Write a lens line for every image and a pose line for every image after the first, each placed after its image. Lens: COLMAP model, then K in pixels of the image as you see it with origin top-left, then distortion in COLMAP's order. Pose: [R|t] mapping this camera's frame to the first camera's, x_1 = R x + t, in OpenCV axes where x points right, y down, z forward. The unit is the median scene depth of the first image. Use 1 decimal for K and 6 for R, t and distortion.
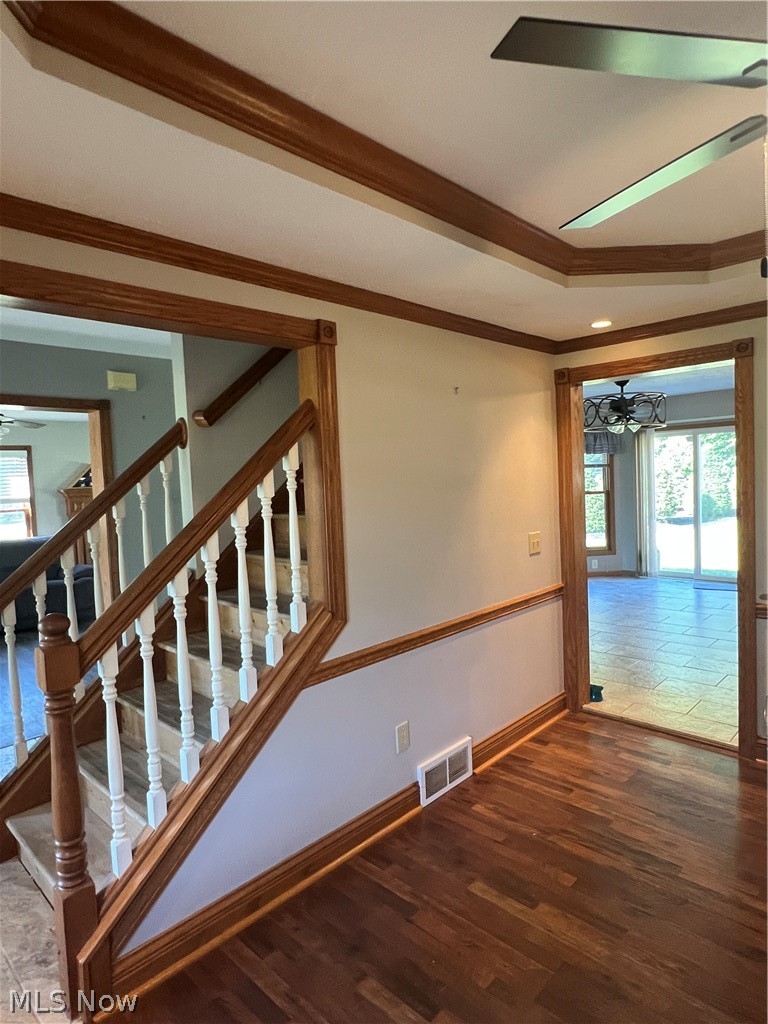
lens RADIAL K [[603.6, 0, 384.7], [0, 603.6, 505.9], [0, 0, 1]] dist [0.003335, 0.001169]
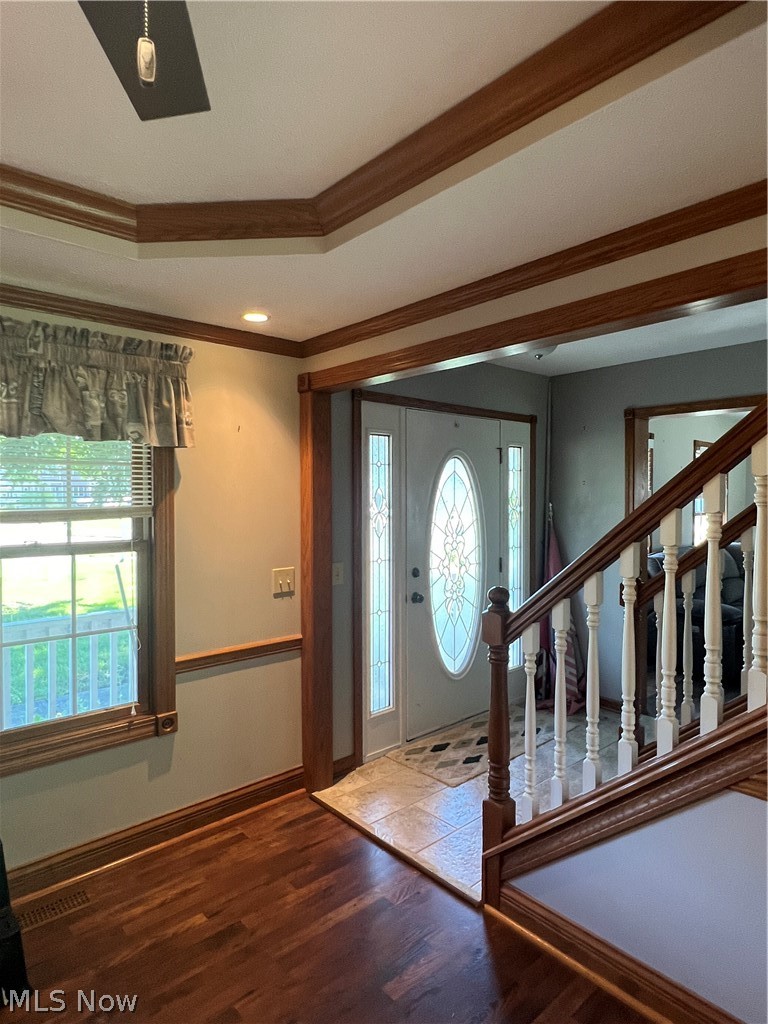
lens RADIAL K [[603.6, 0, 379.3], [0, 603.6, 505.1], [0, 0, 1]] dist [0.003335, 0.001169]
pose [[-0.070875, 0.069086, -0.995090, 0.760325], [-0.049167, 0.996144, 0.072661, -0.079830], [0.996273, 0.054076, -0.067205, 0.823550]]
